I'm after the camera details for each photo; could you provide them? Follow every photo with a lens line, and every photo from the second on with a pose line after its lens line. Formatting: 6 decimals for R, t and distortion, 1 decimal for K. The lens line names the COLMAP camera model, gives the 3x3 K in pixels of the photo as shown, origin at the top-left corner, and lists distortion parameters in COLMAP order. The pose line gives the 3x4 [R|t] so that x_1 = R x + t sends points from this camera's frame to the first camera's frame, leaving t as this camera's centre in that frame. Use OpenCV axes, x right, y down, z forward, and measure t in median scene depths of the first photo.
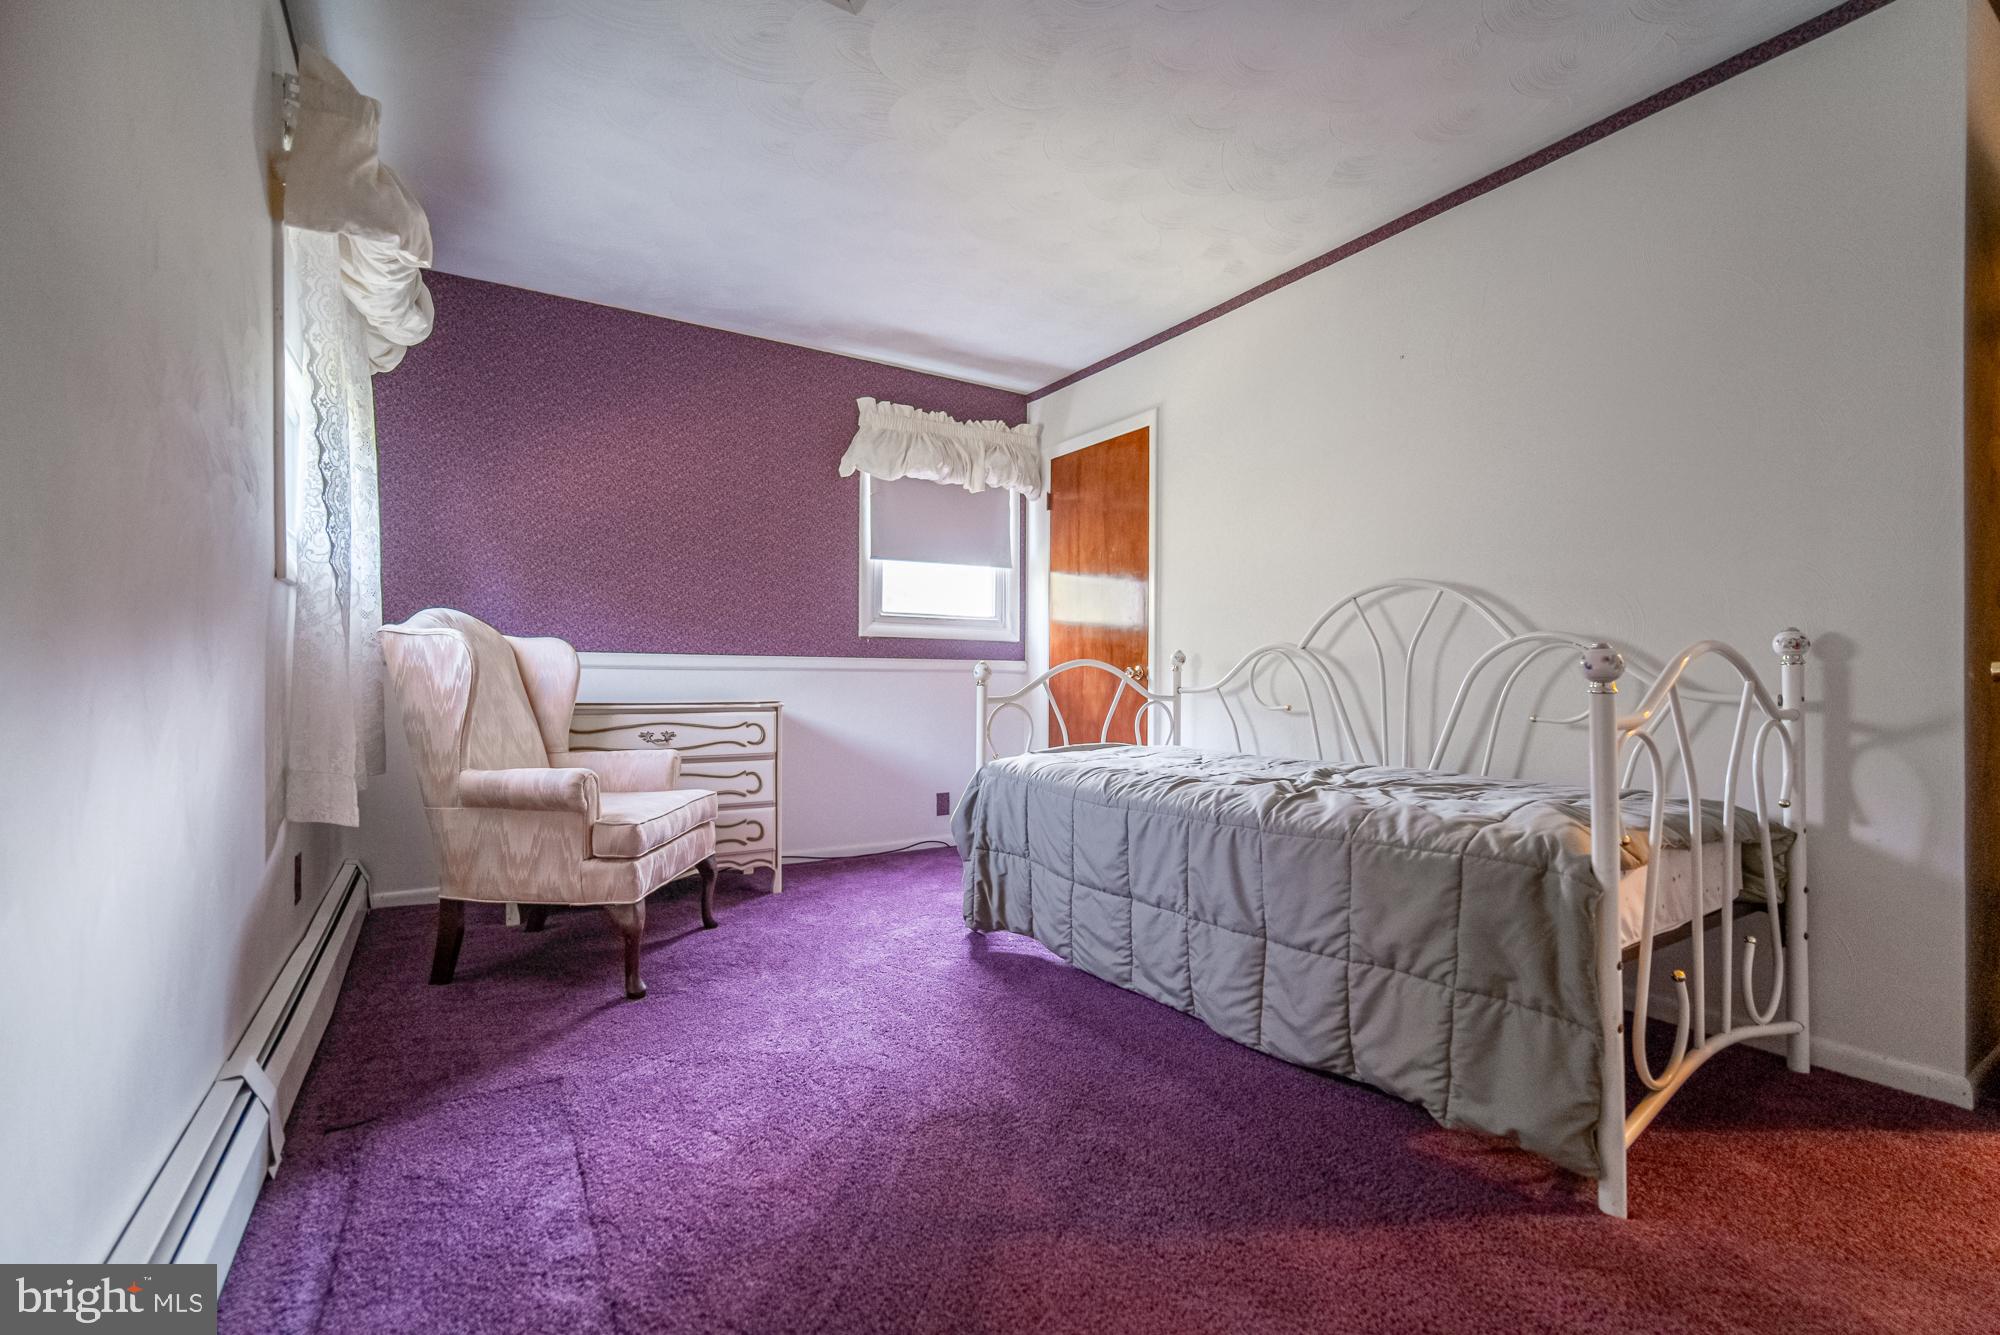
lens RADIAL K [[893.4, 0, 1016.9], [0, 893.4, 670.7], [0, 0, 1]] dist [-0.027190, 0.005374]
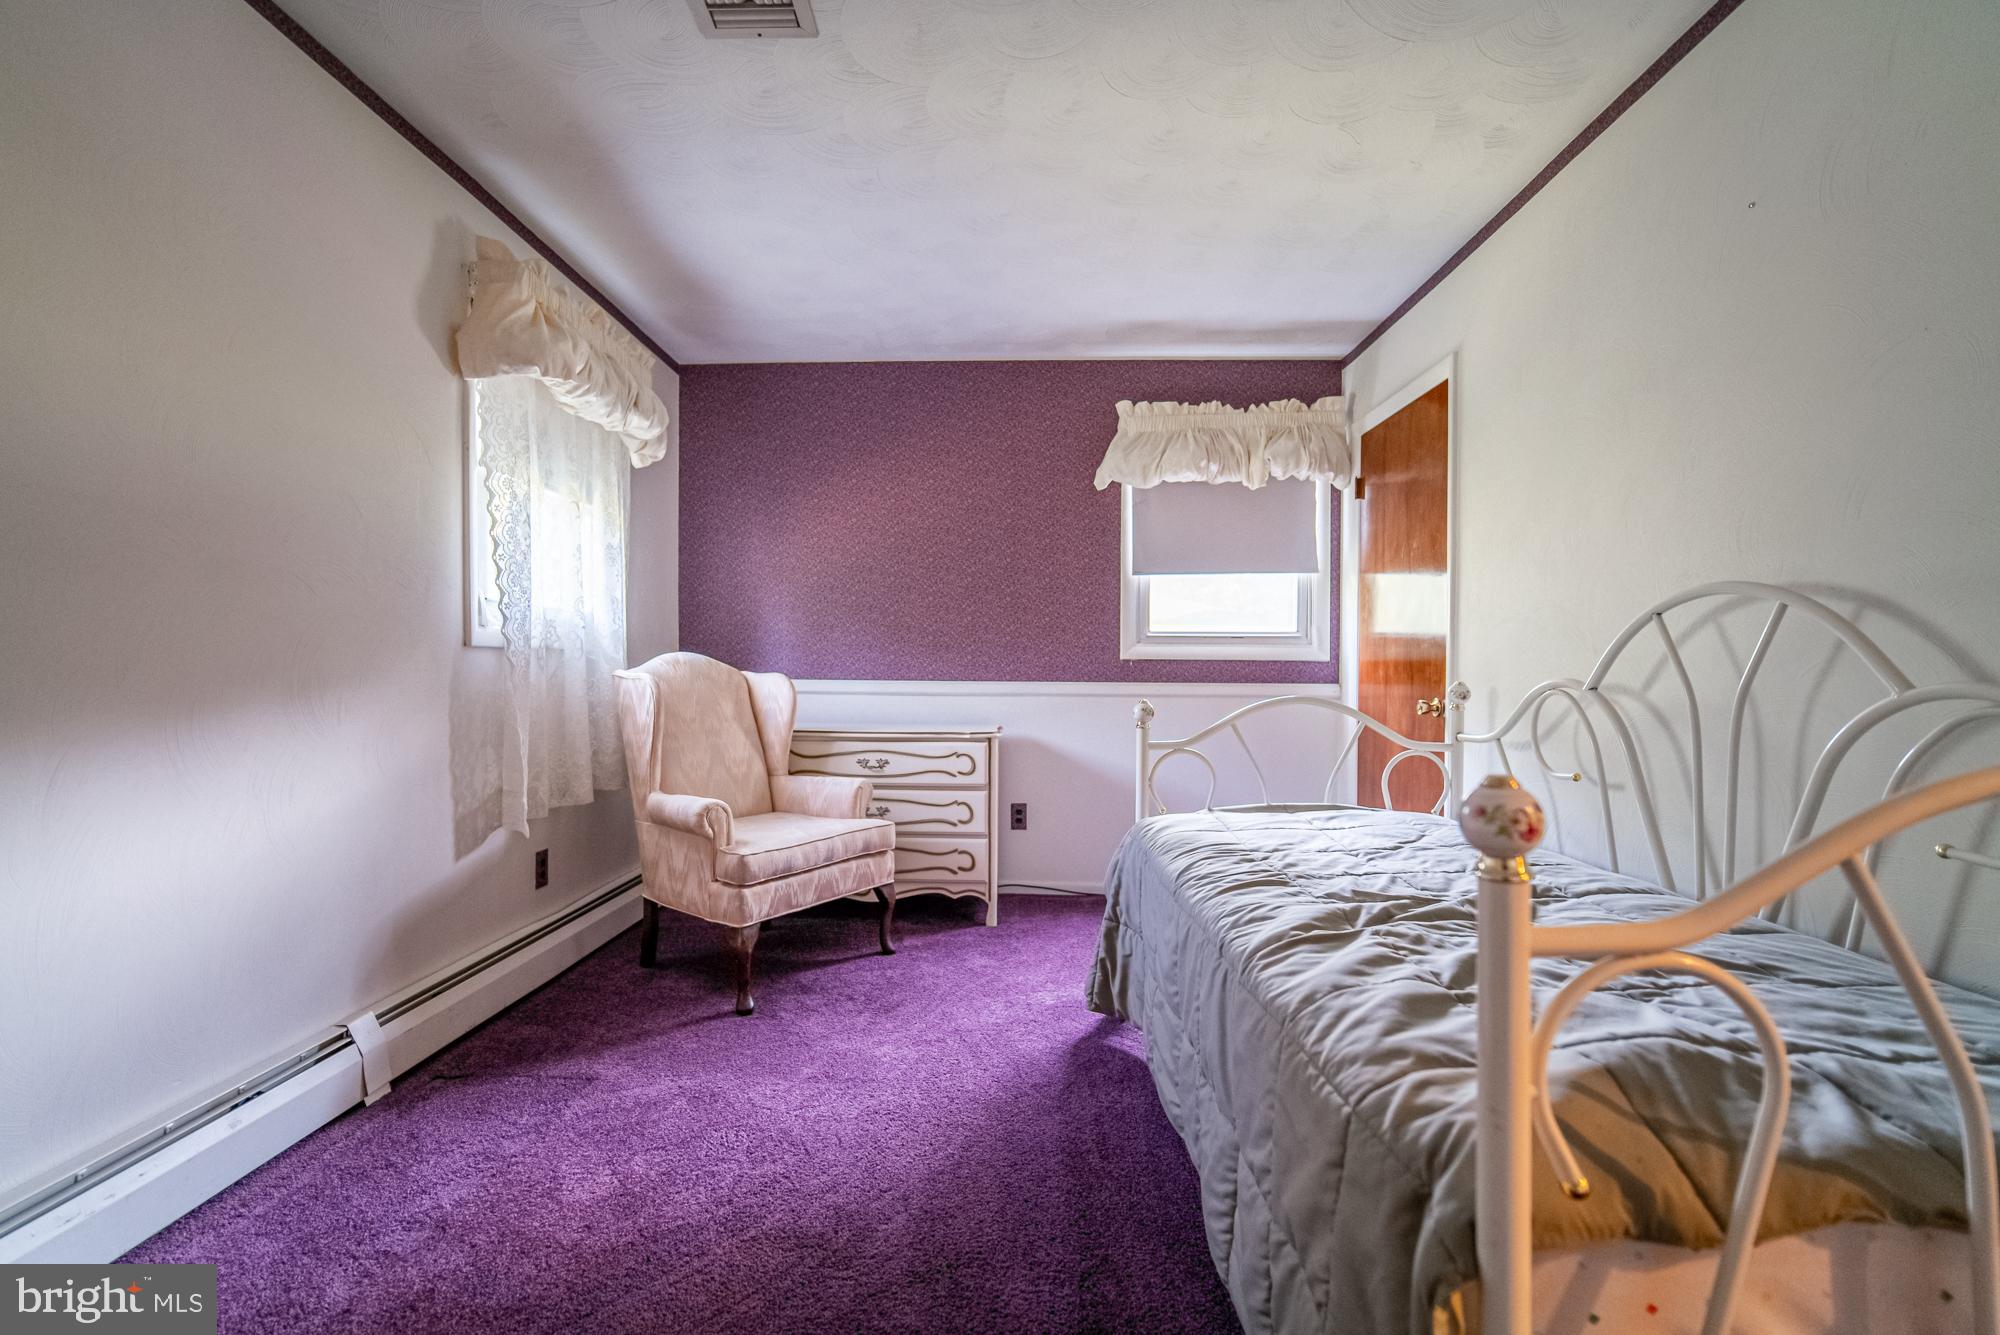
lens RADIAL K [[905.1, 0, 1000.0], [0, 905.1, 667.5], [0, 0, 1]] dist [-0.018862, 0.007069]
pose [[0.817438, 0.000284, -0.576017, 0.320419], [0.002887, 0.999985, 0.004591, -0.042163], [0.576010, -0.005416, 0.817425, 0.191100]]
